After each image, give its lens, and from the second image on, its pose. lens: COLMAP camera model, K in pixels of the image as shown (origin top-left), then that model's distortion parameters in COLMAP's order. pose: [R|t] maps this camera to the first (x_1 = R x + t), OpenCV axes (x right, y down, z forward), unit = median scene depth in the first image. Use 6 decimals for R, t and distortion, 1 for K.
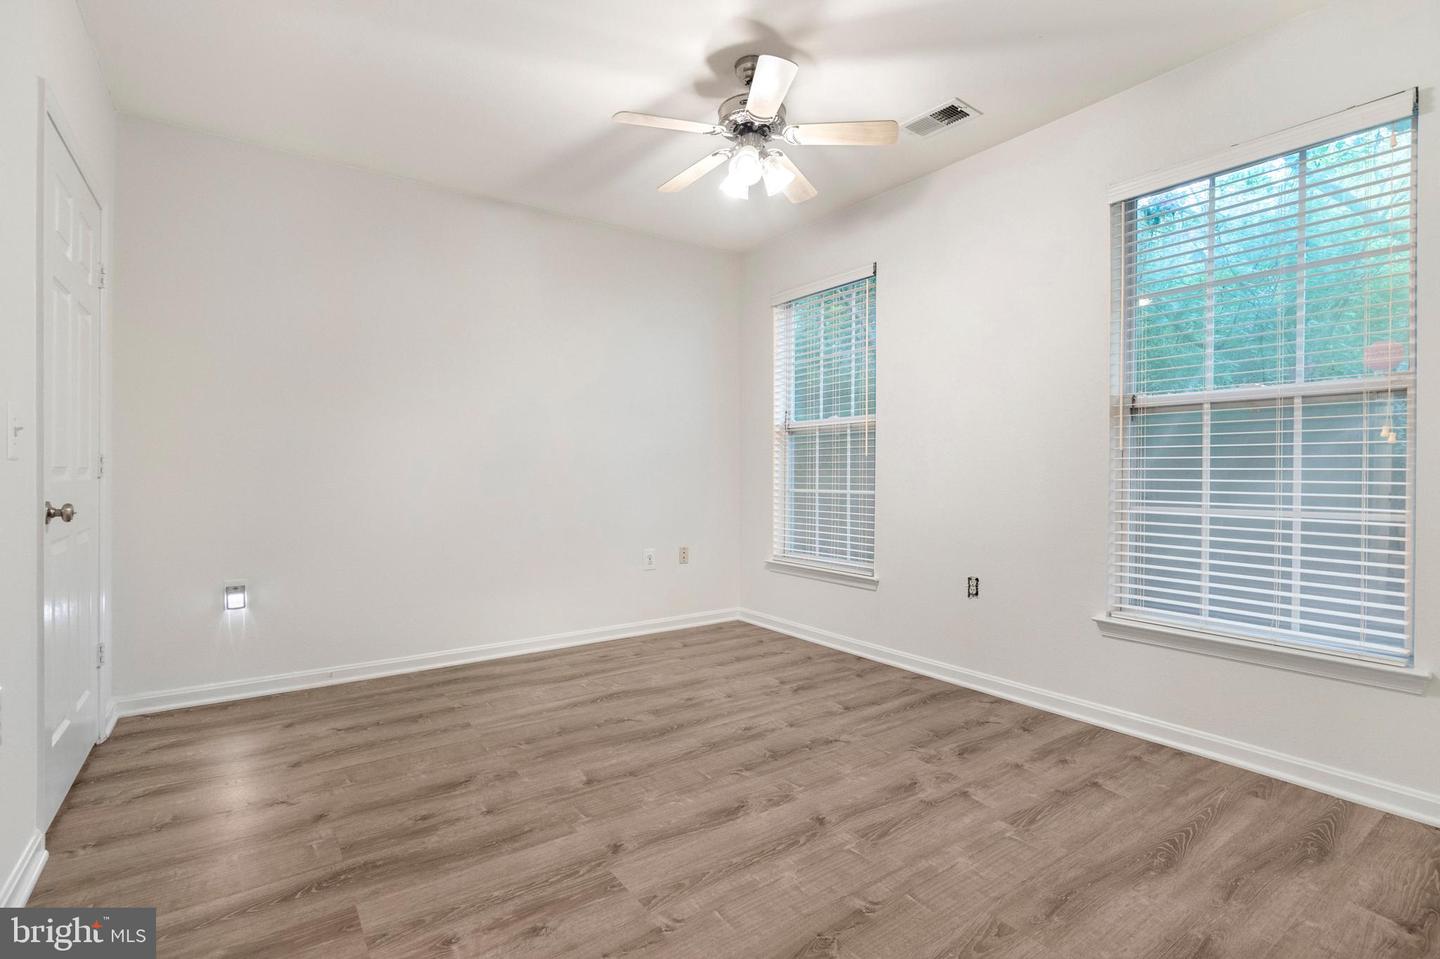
lens RADIAL K [[664.0, 0, 719.3], [0, 664.0, 481.0], [0, 0, 1]] dist [-0.001705, 0.000271]
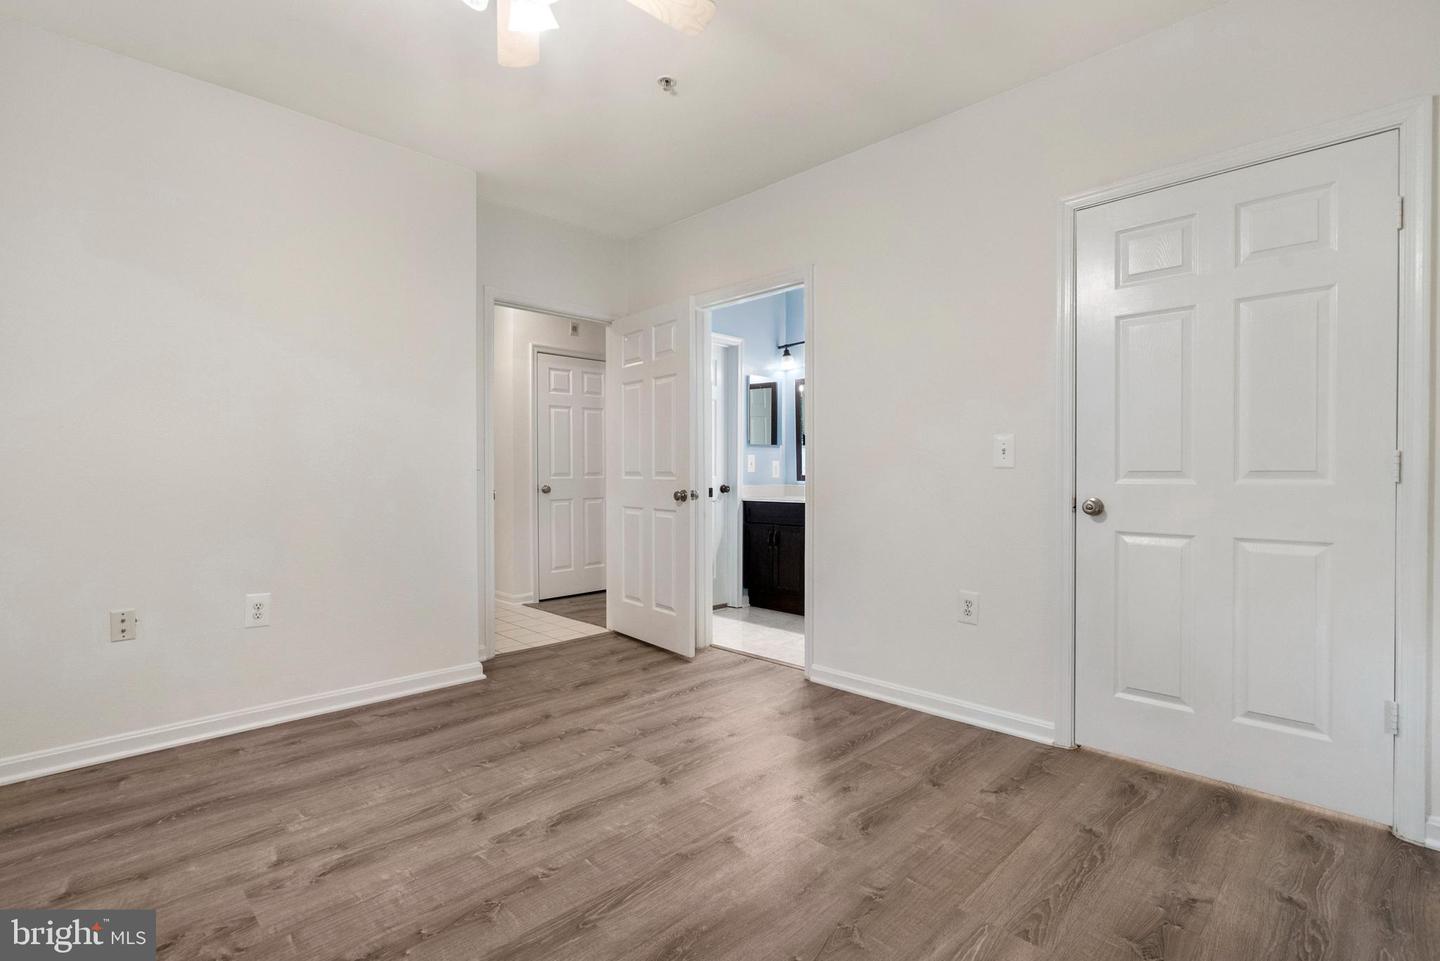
lens RADIAL K [[664.0, 0, 719.3], [0, 664.0, 482.0], [0, 0, 1]] dist [-0.001705, 0.000271]
pose [[-0.985319, -0.000684, -0.170720, -0.040679], [-0.004216, 0.999785, 0.020323, -0.034520], [0.170669, 0.020744, -0.985110, 2.064418]]
